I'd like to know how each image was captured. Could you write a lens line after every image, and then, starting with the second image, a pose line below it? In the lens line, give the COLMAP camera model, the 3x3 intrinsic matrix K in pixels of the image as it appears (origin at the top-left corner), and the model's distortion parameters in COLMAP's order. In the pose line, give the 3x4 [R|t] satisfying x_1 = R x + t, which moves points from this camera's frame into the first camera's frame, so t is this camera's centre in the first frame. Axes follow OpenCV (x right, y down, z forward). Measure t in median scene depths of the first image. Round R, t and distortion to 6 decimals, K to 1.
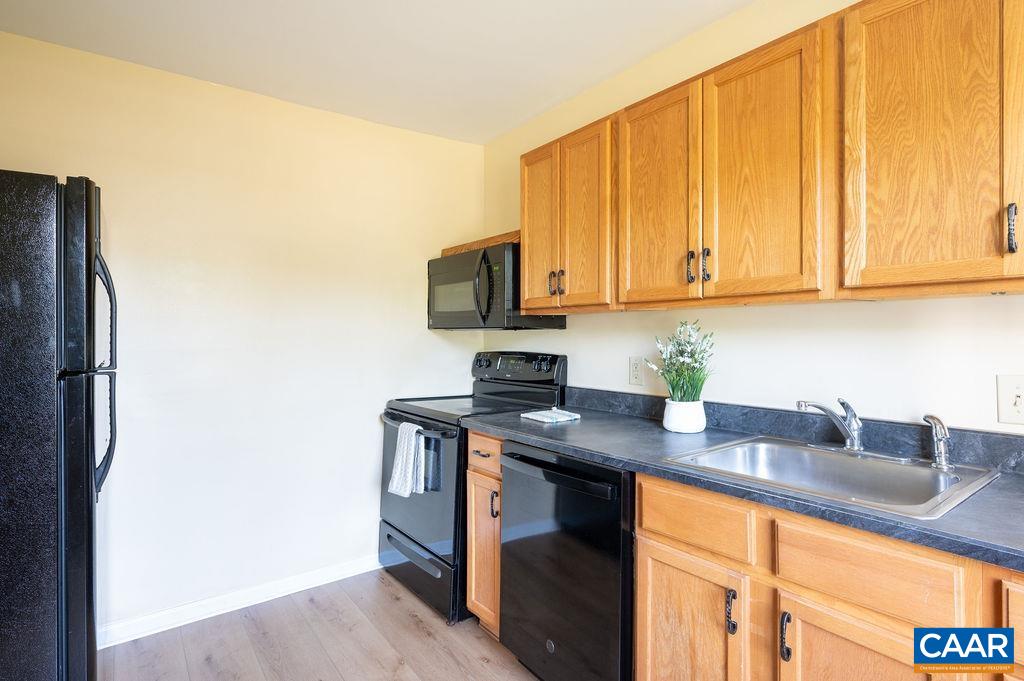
lens RADIAL K [[522.6, 0, 503.3], [0, 522.6, 327.2], [0, 0, 1]] dist [-0.001630, 0.001431]
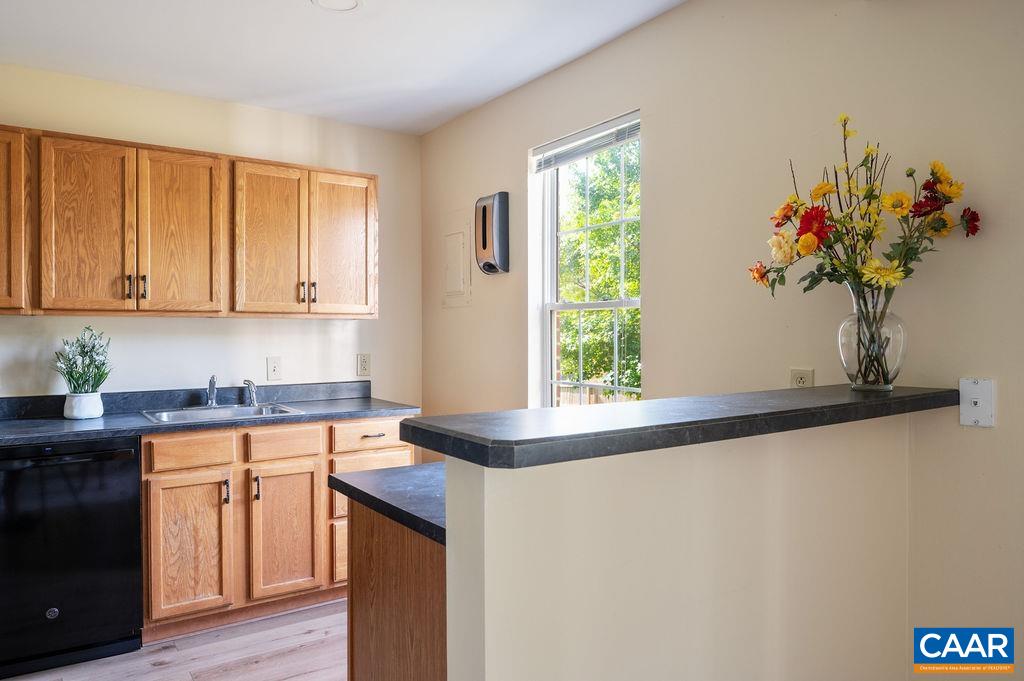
lens RADIAL K [[718.7, 0, 507.3], [0, 718.7, 347.6], [0, 0, 1]] dist [-0.002172, -0.000636]
pose [[0.048632, -0.008447, 0.998781, -1.539900], [-0.006777, 0.999938, 0.008787, 0.018920], [-0.998794, -0.007196, 0.048571, -0.057871]]
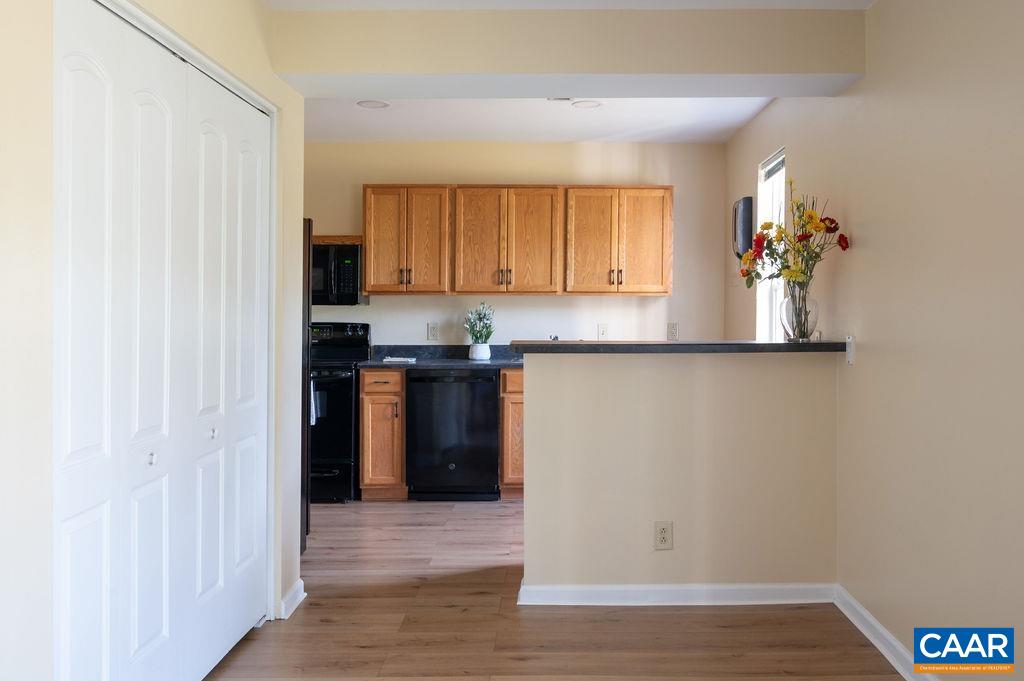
lens RADIAL K [[915.6, 0, 514.1], [0, 915.6, 335.1], [0, 0, 1]] dist [-0.010723, 0.000030]
pose [[0.620930, -0.011217, 0.783785, -2.705272], [-0.015702, 0.999519, 0.026744, 0.021236], [-0.783708, -0.028914, 0.620456, -1.441536]]
